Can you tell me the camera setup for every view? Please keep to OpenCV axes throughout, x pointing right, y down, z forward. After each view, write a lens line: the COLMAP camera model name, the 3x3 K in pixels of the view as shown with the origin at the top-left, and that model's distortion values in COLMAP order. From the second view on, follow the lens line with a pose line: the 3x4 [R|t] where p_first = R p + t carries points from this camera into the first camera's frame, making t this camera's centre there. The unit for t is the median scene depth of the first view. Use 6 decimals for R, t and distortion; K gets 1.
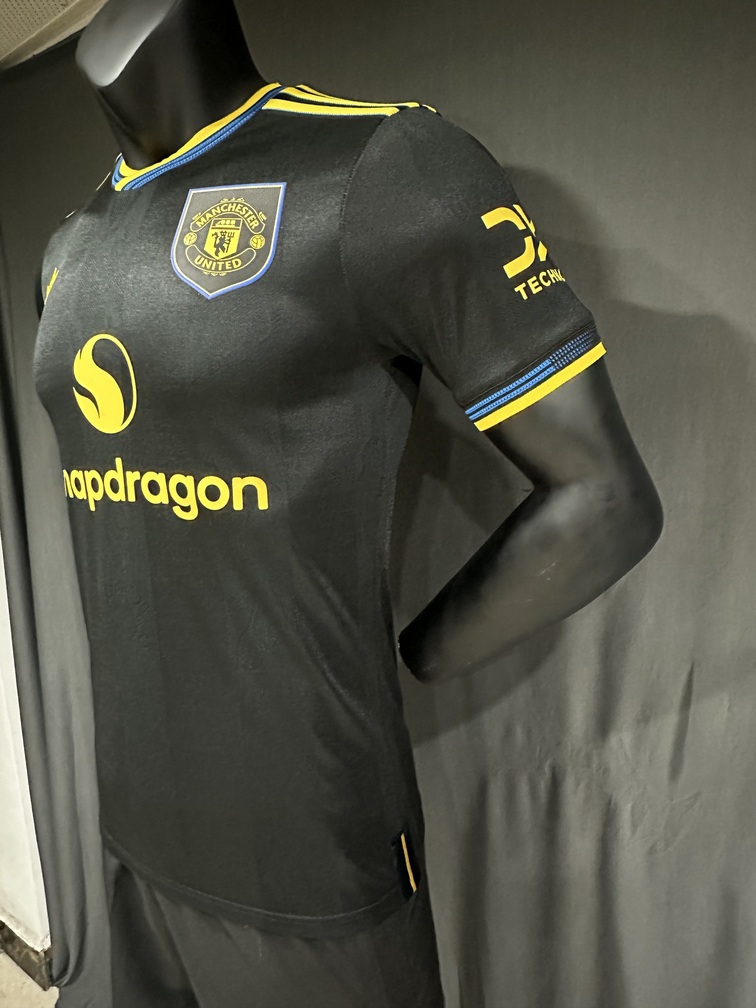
lens RADIAL K [[652.8, 0, 353.6], [0, 652.8, 476.0], [0, 0, 1]] dist [0.001448, -0.000006]
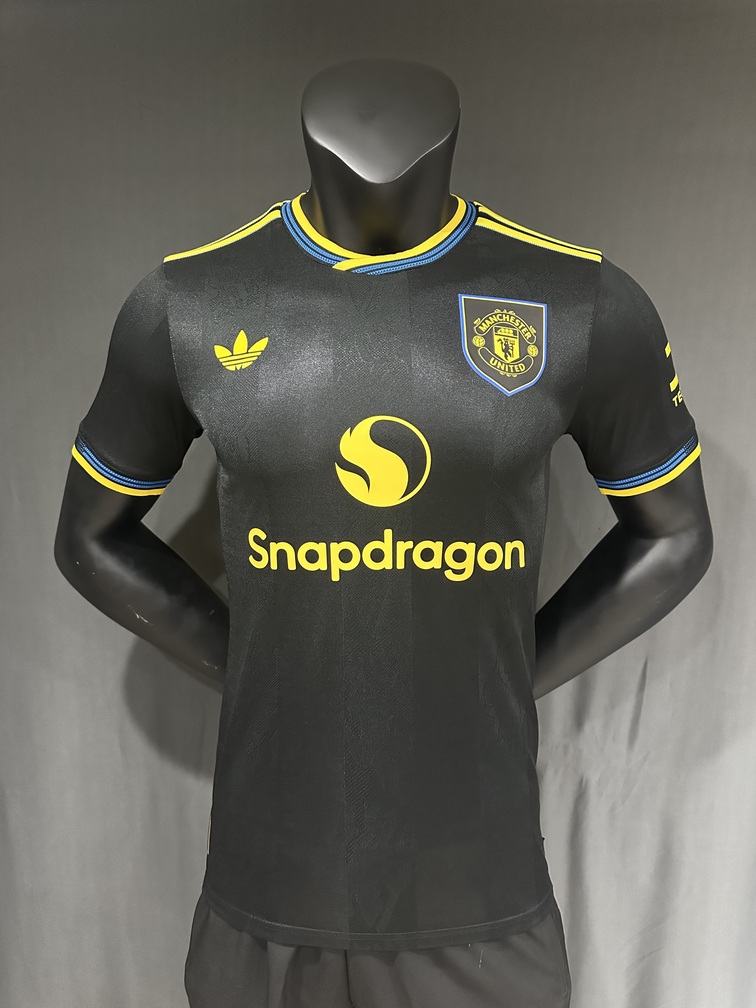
lens RADIAL K [[721.6, 0, 378.0], [0, 721.6, 504.0], [0, 0, 1]] dist [0.130642, -0.193980]
pose [[0.840580, -0.028624, 0.540931, -1.118091], [0.035934, 0.999350, -0.002958, -0.073519], [-0.540494, 0.021925, 0.841062, 0.004941]]
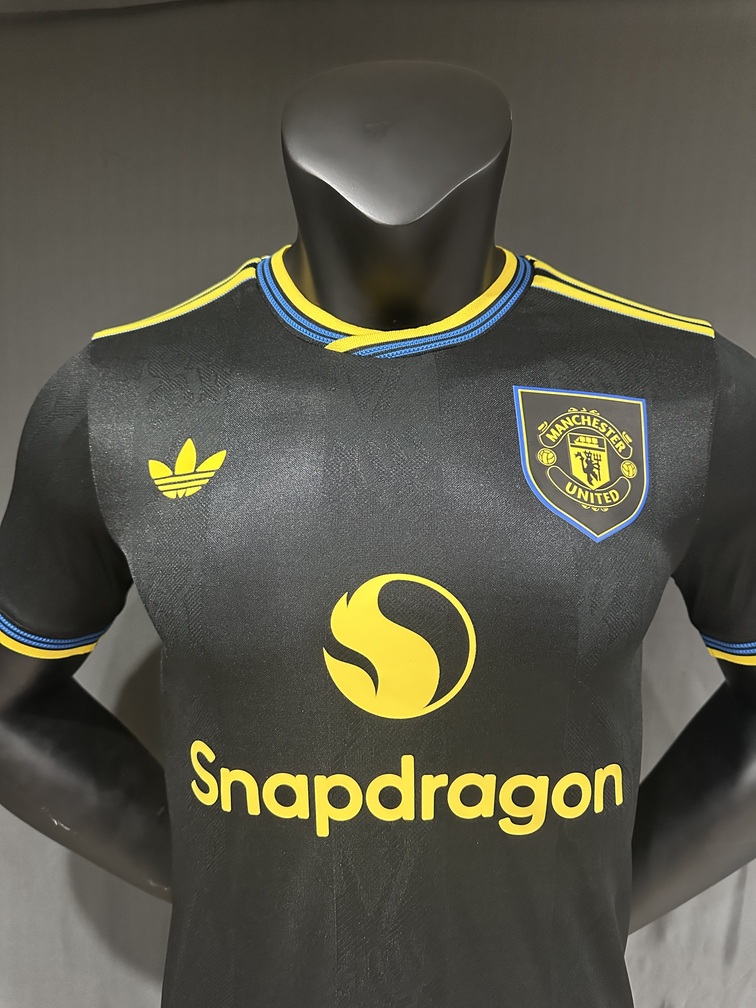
lens RADIAL K [[721.6, 0, 378.0], [0, 721.6, 504.0], [0, 0, 1]] dist [0.130642, -0.193980]
pose [[0.852851, 0.018880, 0.521812, -0.858697], [0.033357, 0.995335, -0.090531, -0.238597], [-0.521087, 0.094615, 0.848243, 0.389943]]
